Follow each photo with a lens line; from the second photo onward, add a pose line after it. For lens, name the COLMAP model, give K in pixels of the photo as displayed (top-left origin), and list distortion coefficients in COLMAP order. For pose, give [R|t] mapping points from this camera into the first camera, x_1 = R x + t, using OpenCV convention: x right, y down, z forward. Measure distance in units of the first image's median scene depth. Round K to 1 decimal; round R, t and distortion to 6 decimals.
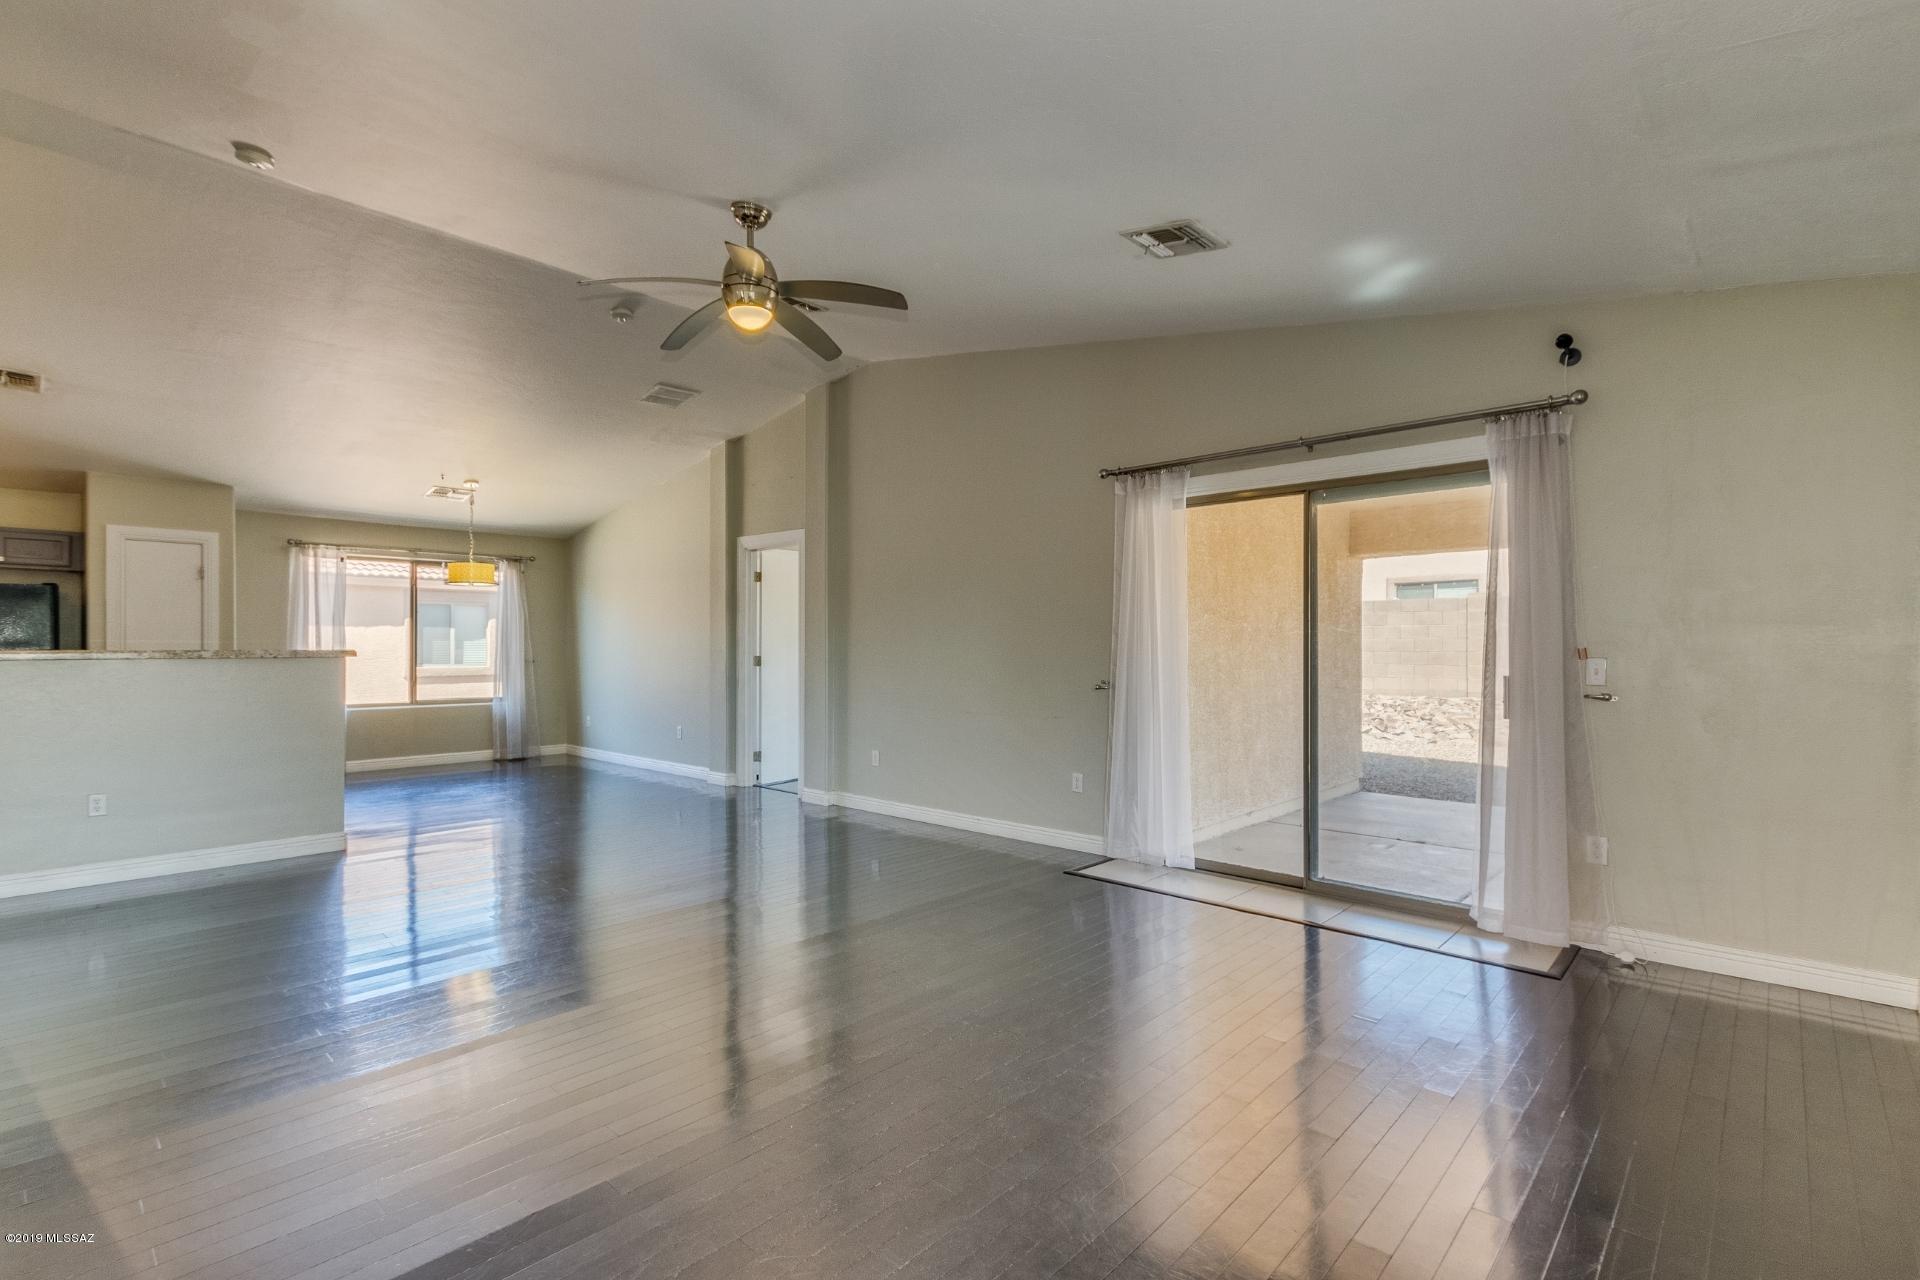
lens RADIAL K [[883.0, 0, 955.2], [0, 883.0, 650.8], [0, 0, 1]] dist [-0.001402, -0.000352]
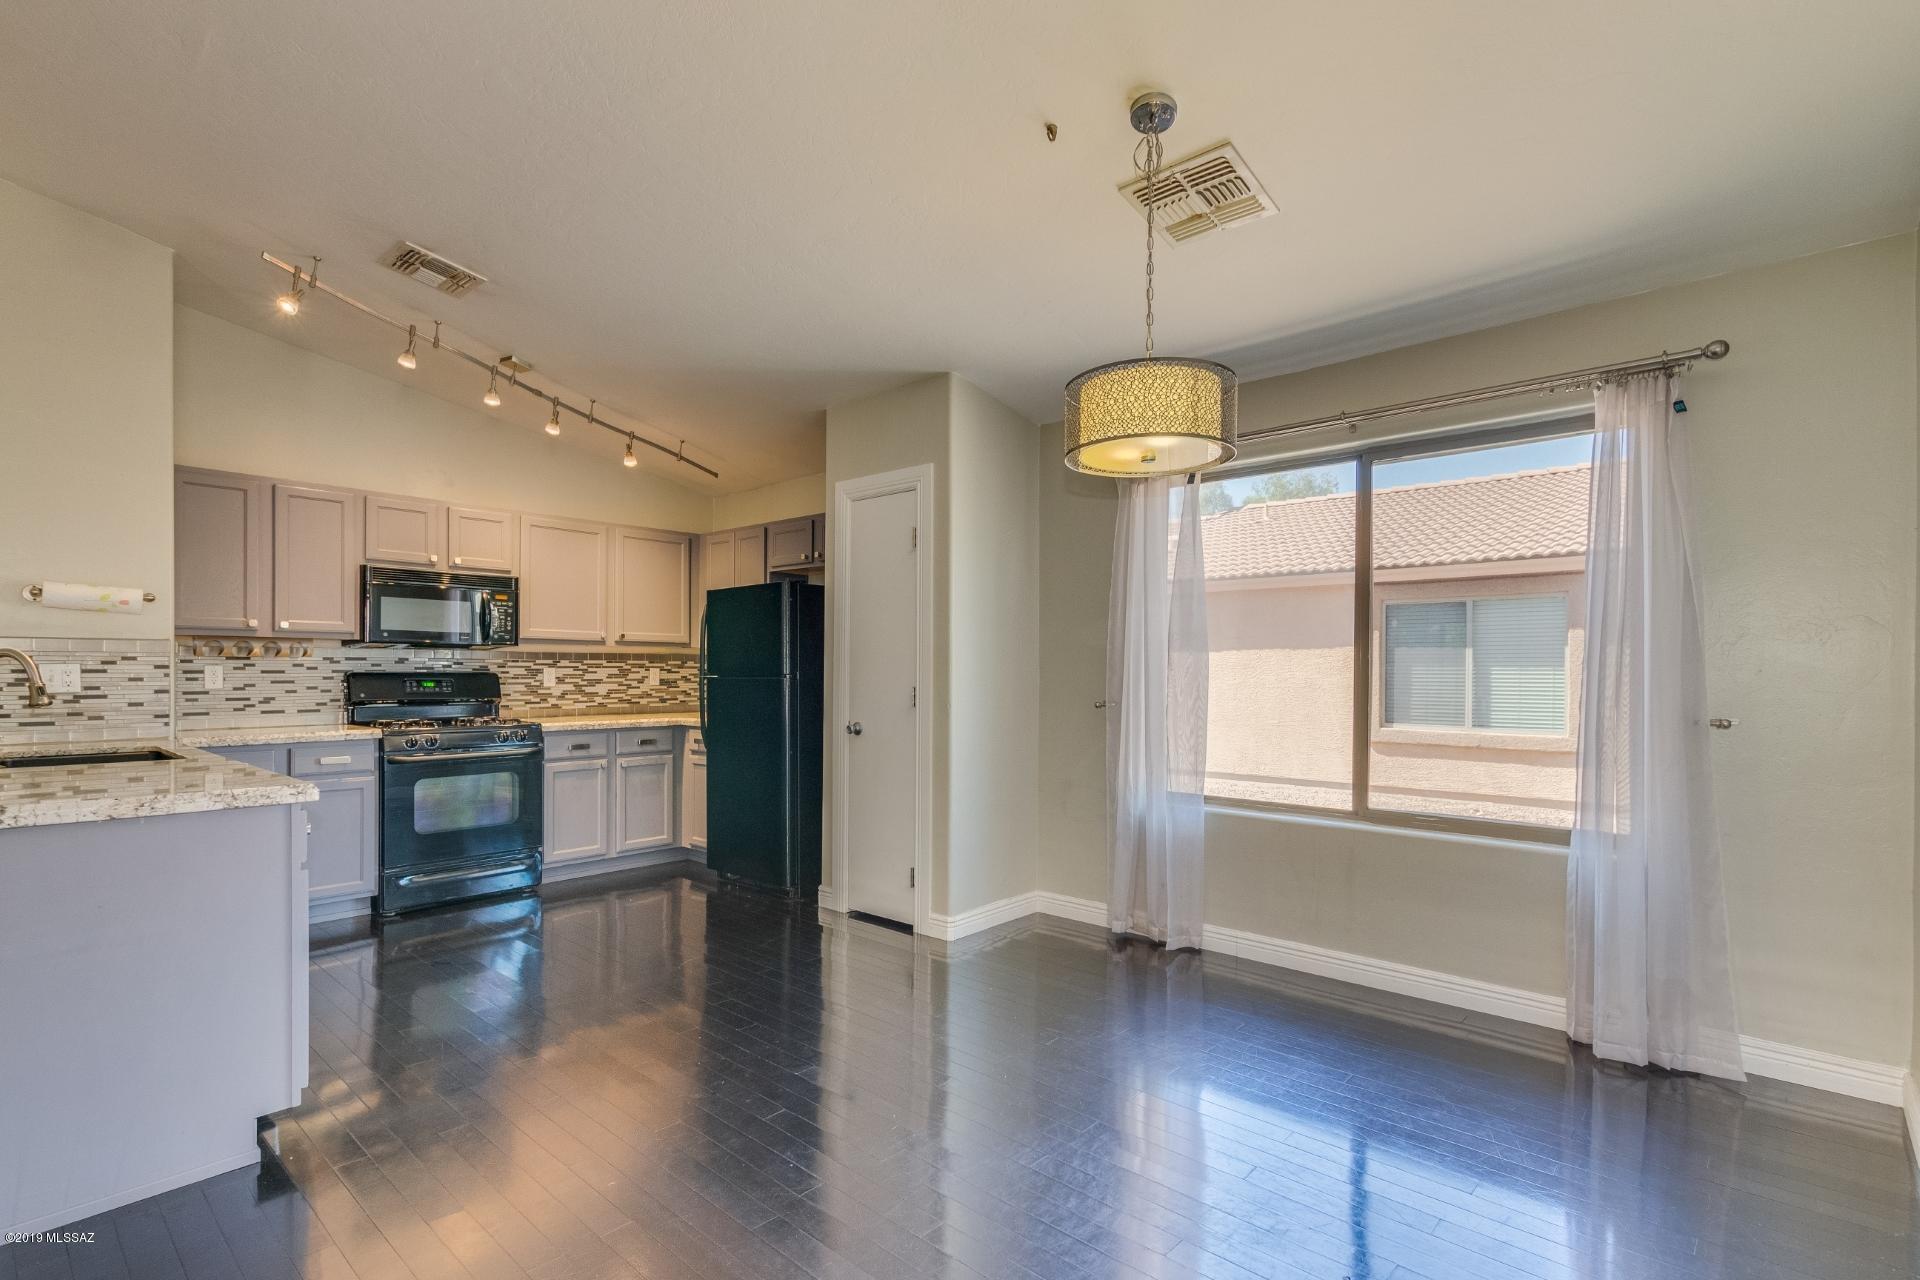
lens RADIAL K [[886.1, 0, 966.7], [0, 886.1, 676.8], [0, 0, 1]] dist [-0.002721, -0.001027]
pose [[0.035542, 0.007621, -0.999339, -0.285829], [-0.006564, 0.999951, 0.007392, -0.004475], [0.999347, 0.006297, 0.035590, 1.022655]]
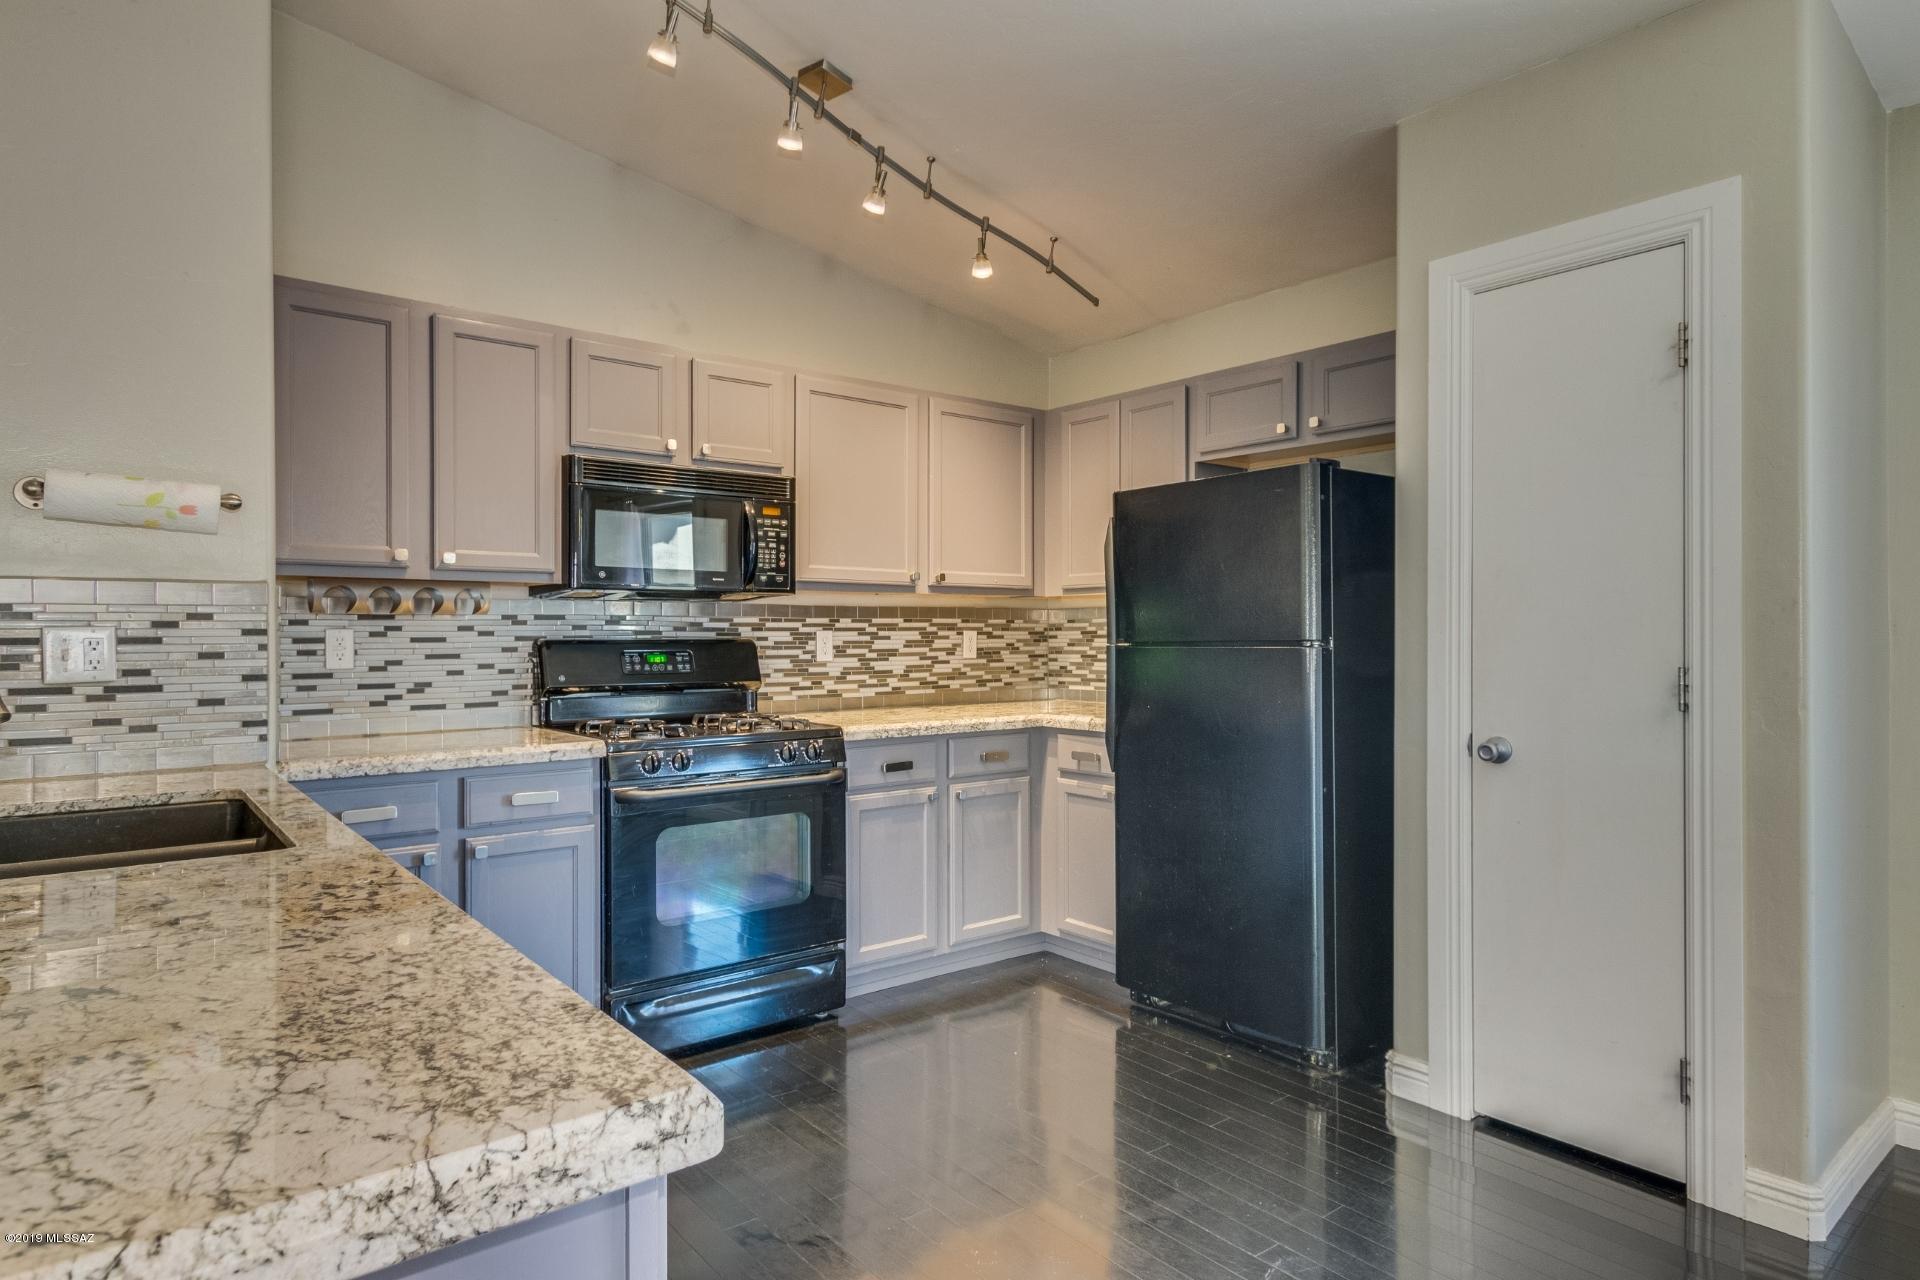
lens RADIAL K [[1070.2, 0, 966.7], [0, 1070.2, 637.3], [0, 0, 1]] dist [0.001608, 0.002125]
pose [[-0.137731, 0.004842, -0.990458, -0.513369], [-0.001313, 0.999986, 0.005071, -0.003762], [0.990469, 0.001999, -0.137723, 0.840972]]
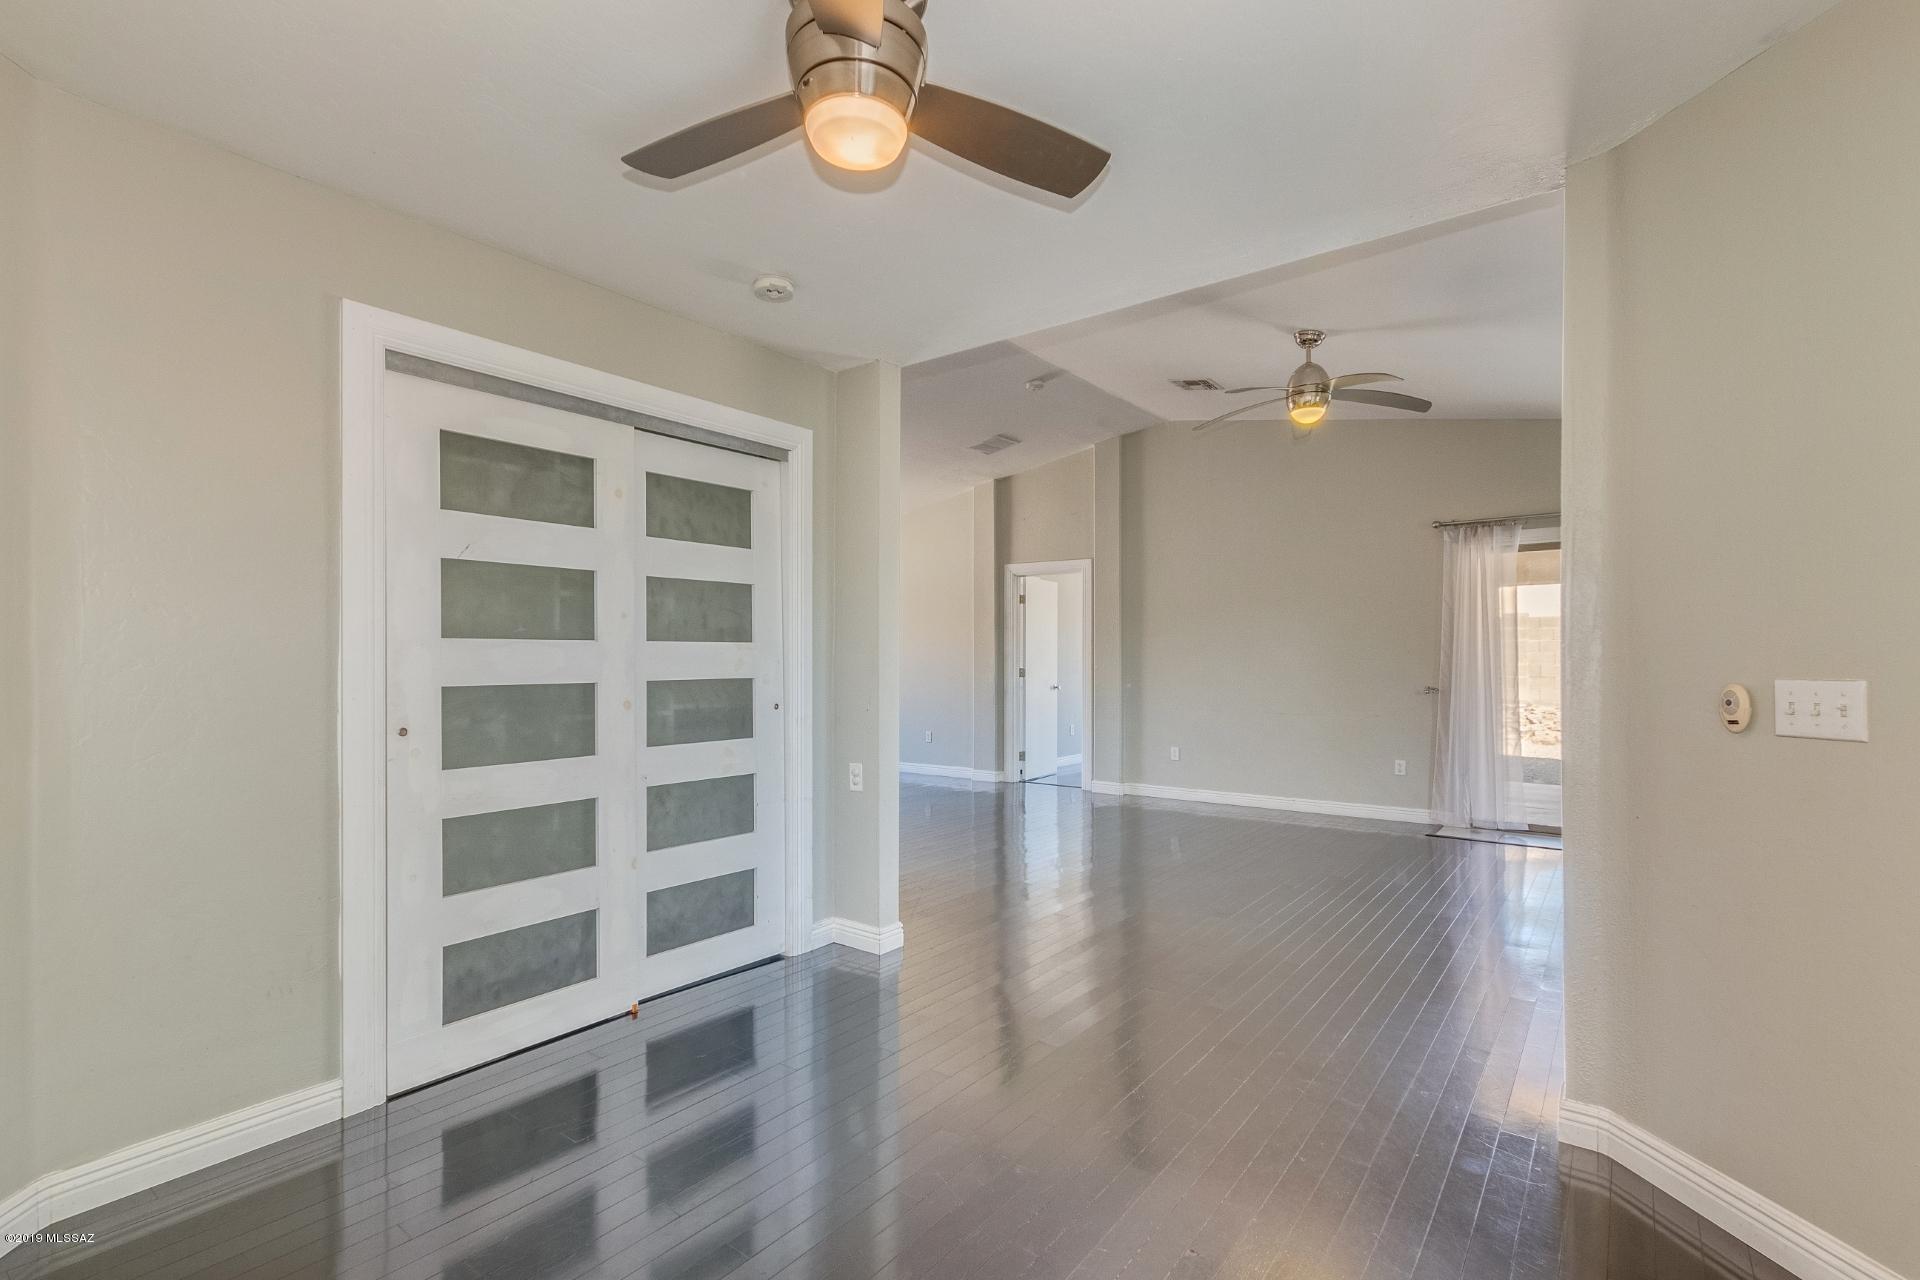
lens RADIAL K [[883.0, 0, 955.2], [0, 883.0, 650.8], [0, 0, 1]] dist [-0.001402, -0.000352]
pose [[0.994255, 0.001046, 0.107028, -0.432803], [0.000628, 0.999878, -0.015610, 0.001380], [-0.107031, 0.015587, 0.994133, -0.130568]]
